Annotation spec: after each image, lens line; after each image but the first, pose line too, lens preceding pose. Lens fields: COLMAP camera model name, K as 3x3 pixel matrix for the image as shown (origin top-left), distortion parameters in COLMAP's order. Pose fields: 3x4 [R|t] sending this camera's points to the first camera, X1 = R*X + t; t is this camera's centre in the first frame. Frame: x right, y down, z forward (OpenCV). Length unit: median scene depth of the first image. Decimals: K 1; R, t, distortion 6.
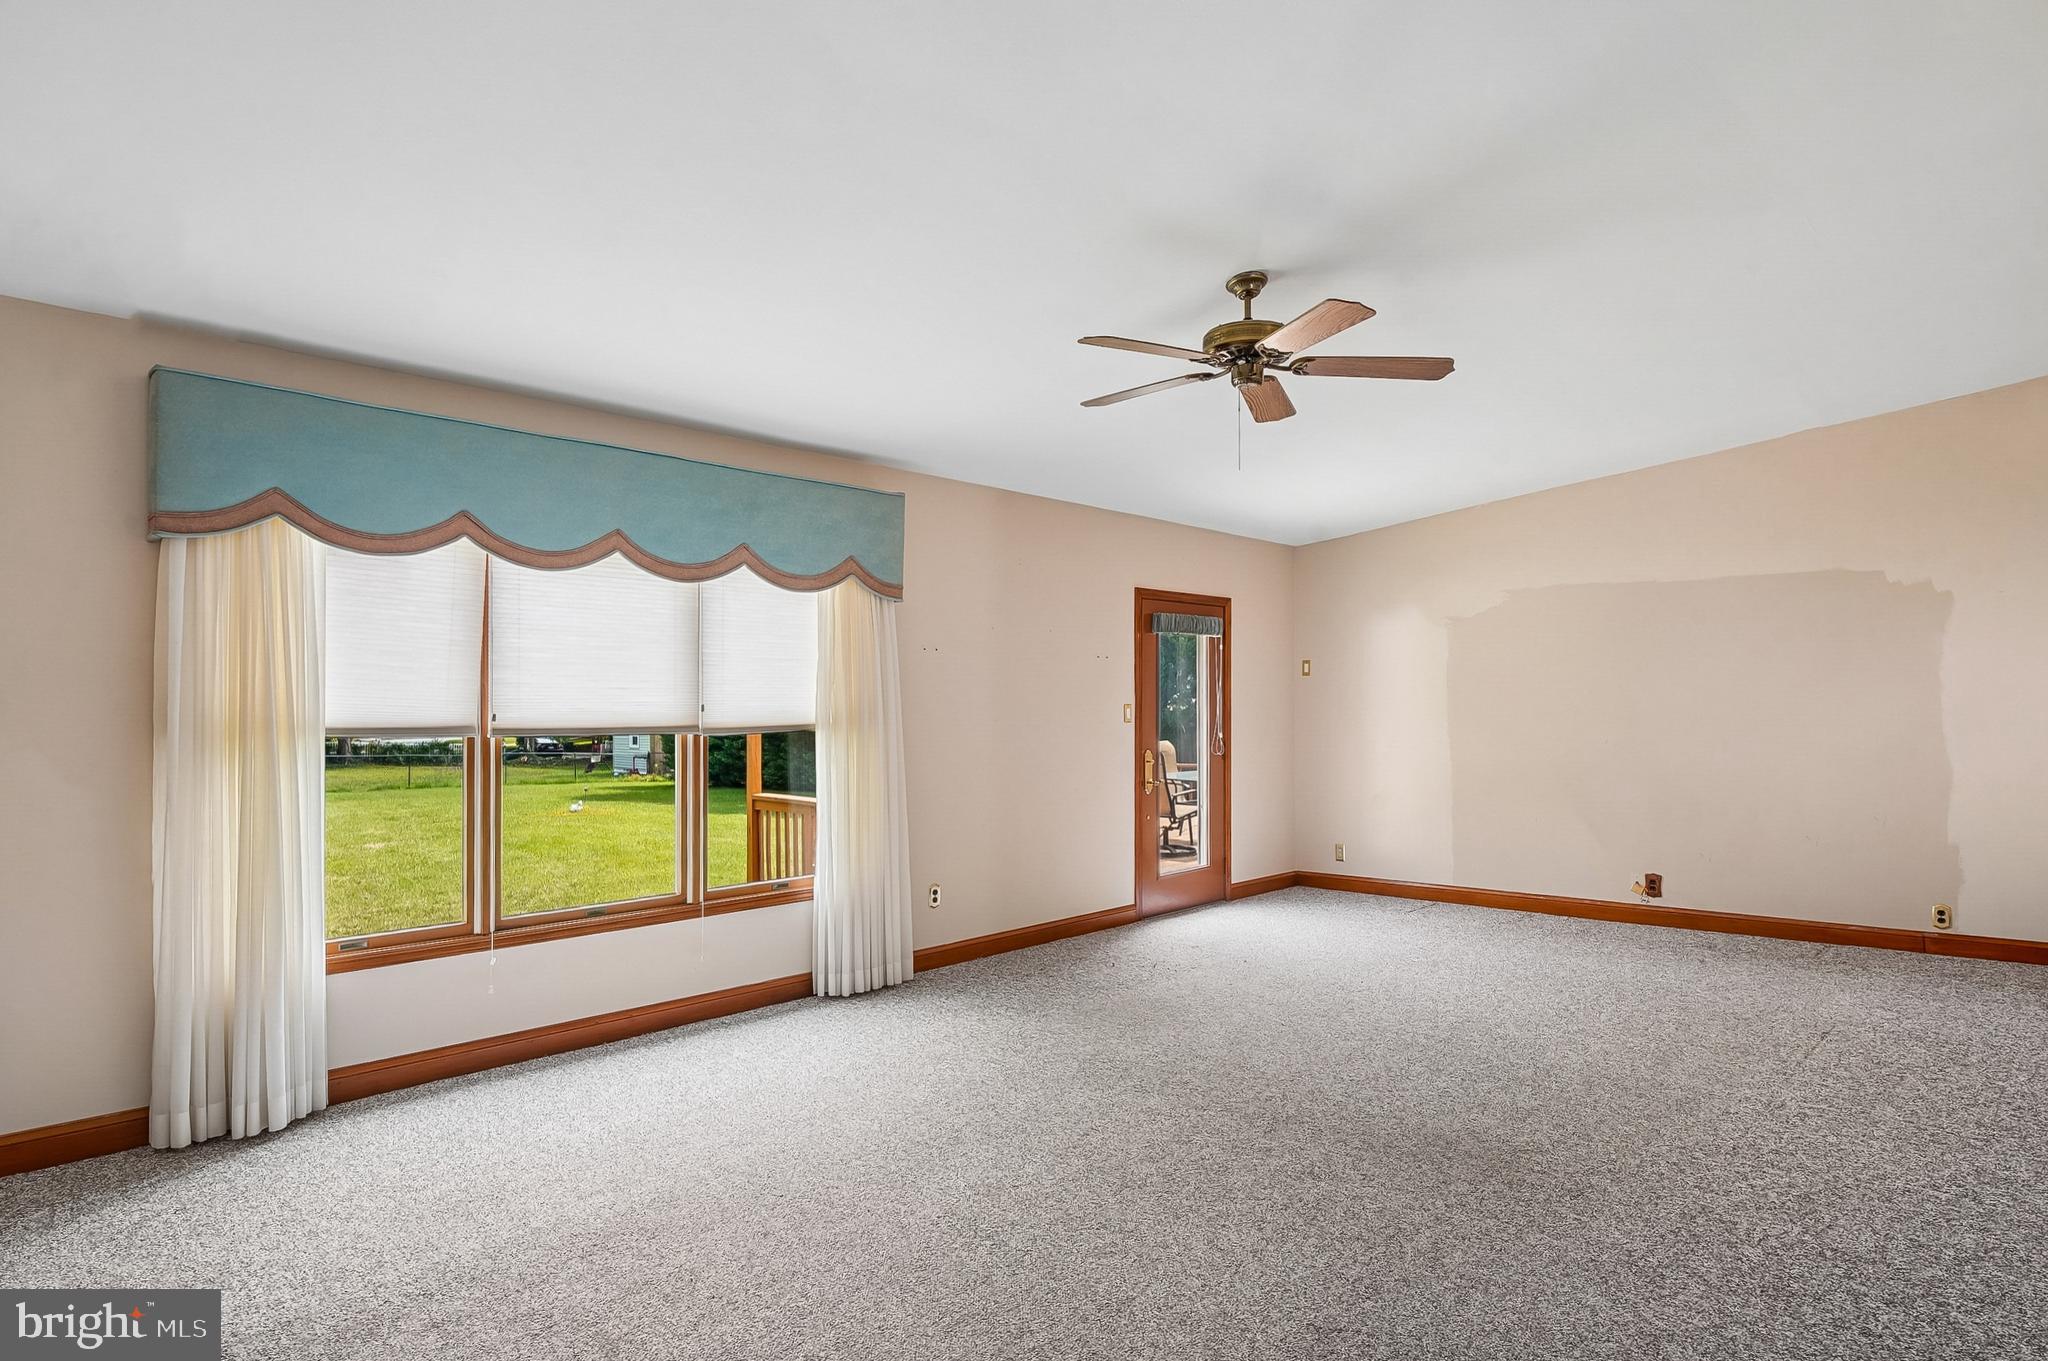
lens RADIAL K [[1087.9, 0, 1028.4], [0, 1087.9, 696.1], [0, 0, 1]] dist [-0.002314, -0.005048]
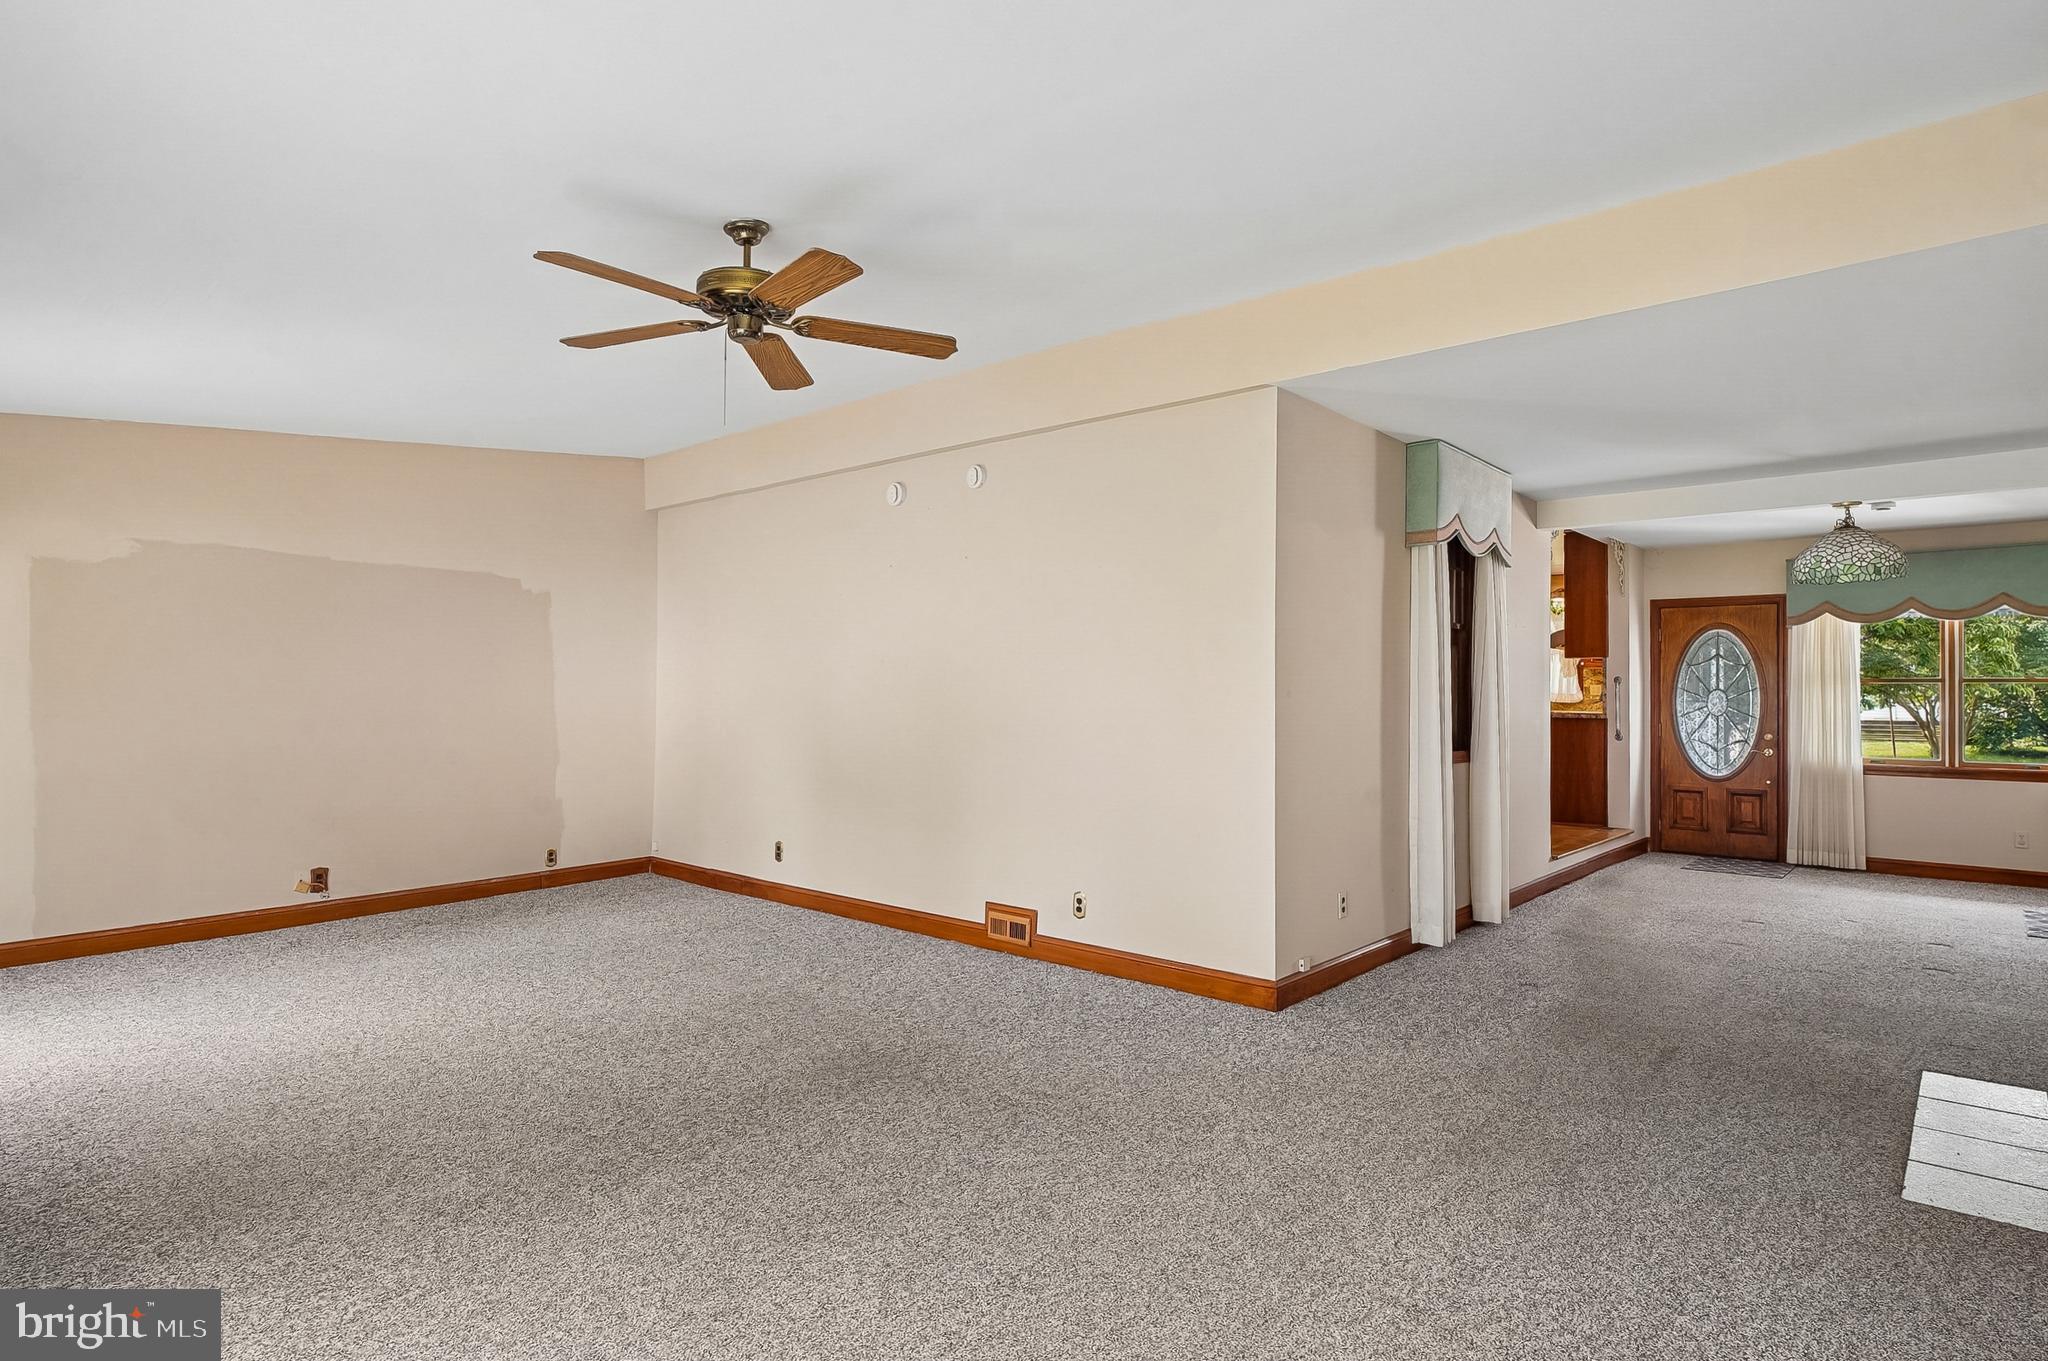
lens RADIAL K [[1087.9, 0, 1022.9], [0, 1087.9, 681.0], [0, 0, 1]] dist [-0.002314, -0.005048]
pose [[-0.048399, 0.017413, 0.998676, -0.550346], [-0.015331, 0.999717, -0.018174, 0.013574], [-0.998710, -0.016190, -0.048118, 0.611893]]
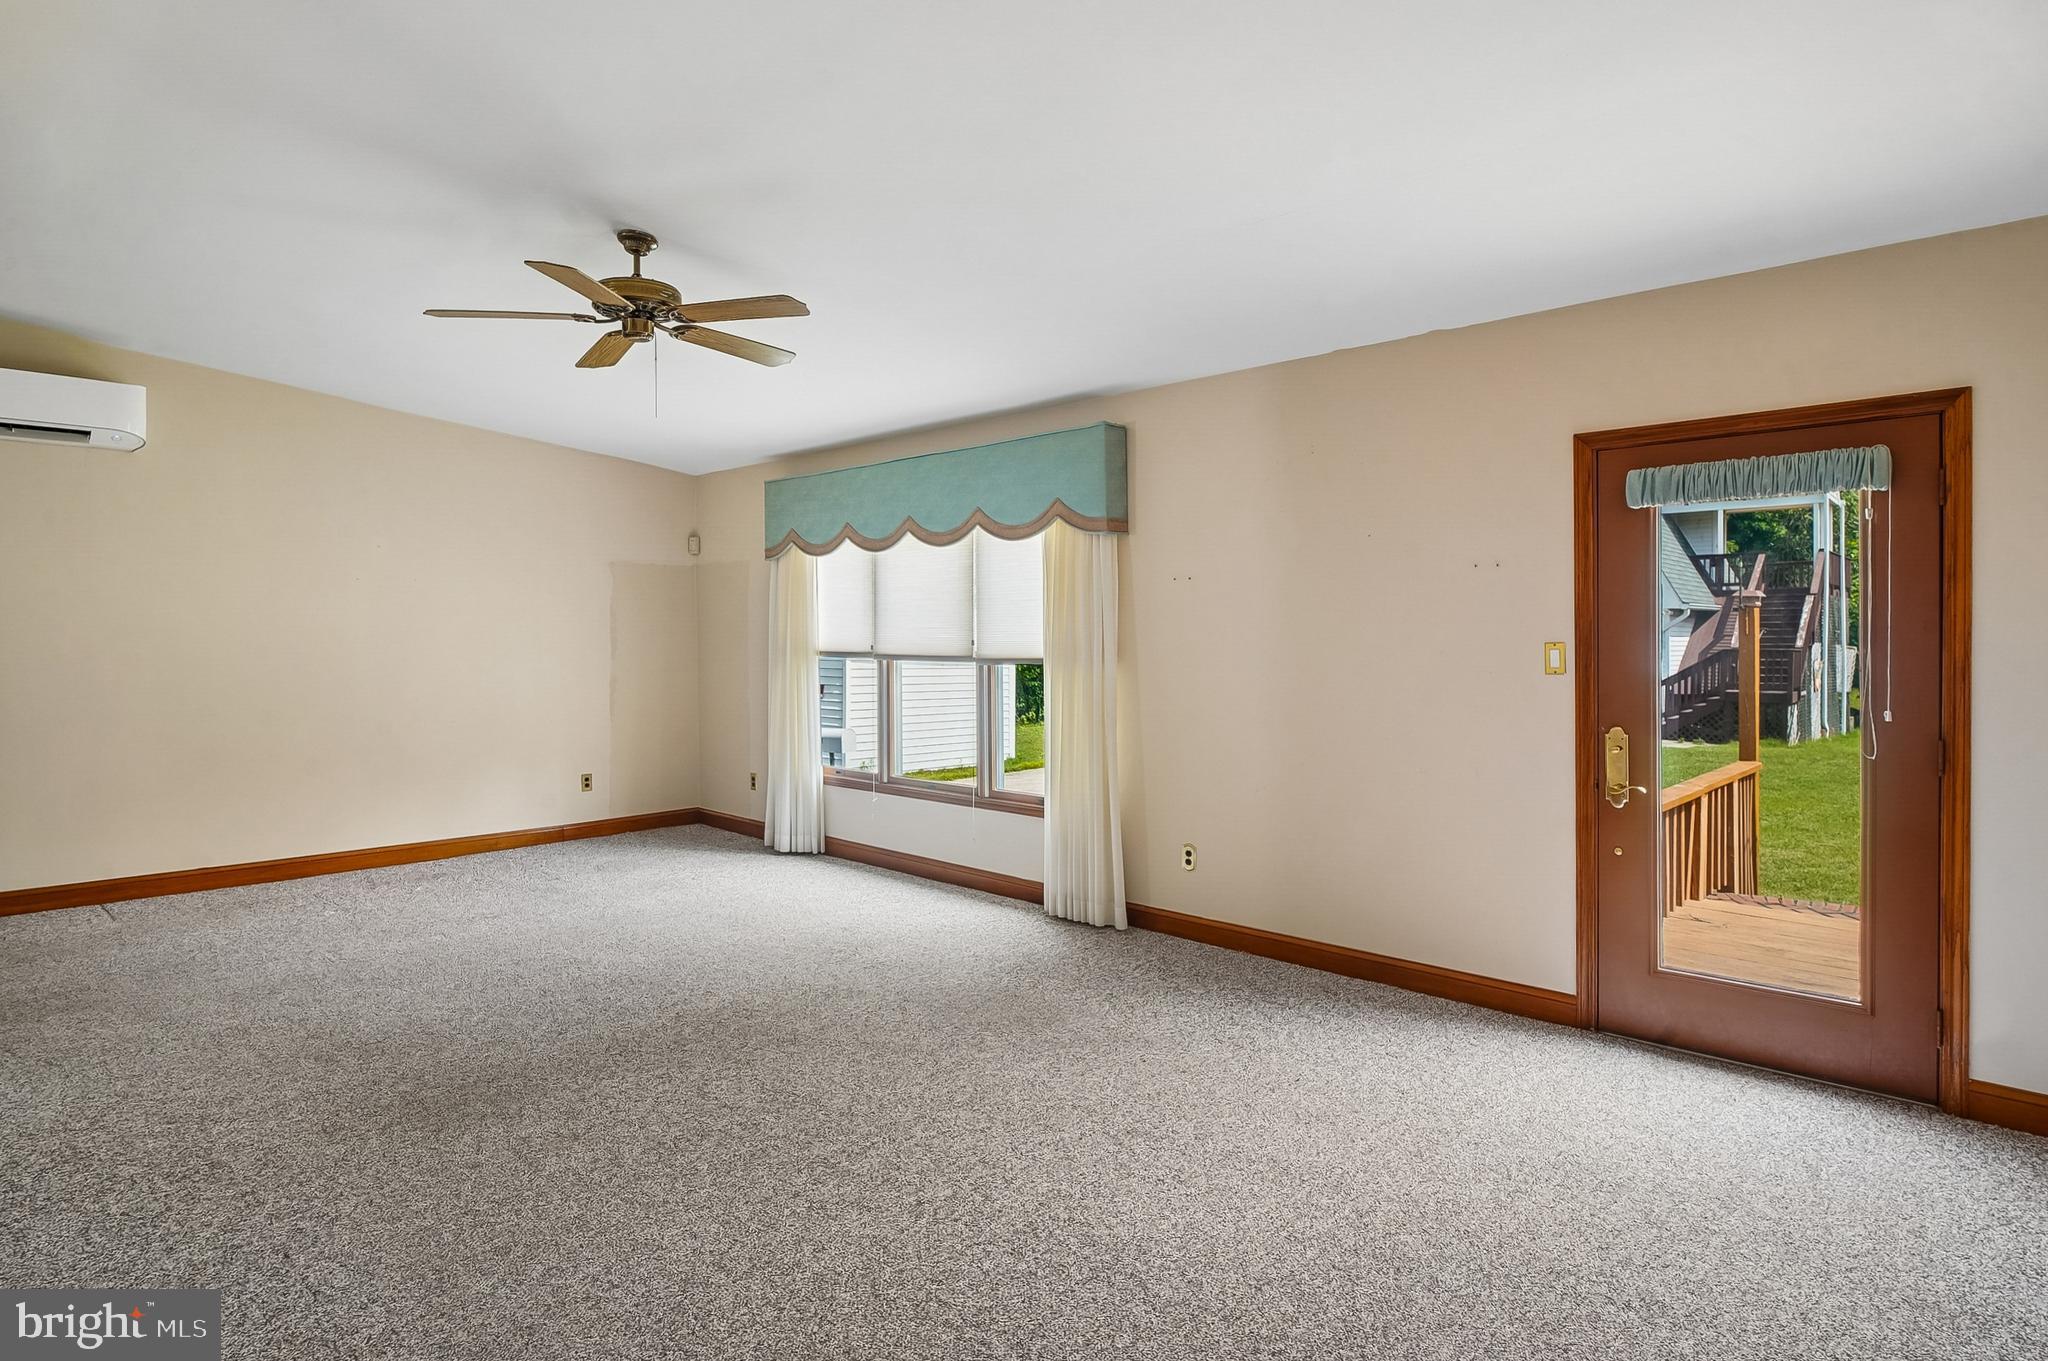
lens RADIAL K [[1087.9, 0, 1021.1], [0, 1087.9, 633.4], [0, 0, 1]] dist [-0.002314, -0.005048]
pose [[0.019753, 0.000715, -0.999805, 0.956307], [0.007719, 0.999970, 0.000868, 0.000323], [0.999775, -0.007735, 0.019747, 1.020866]]
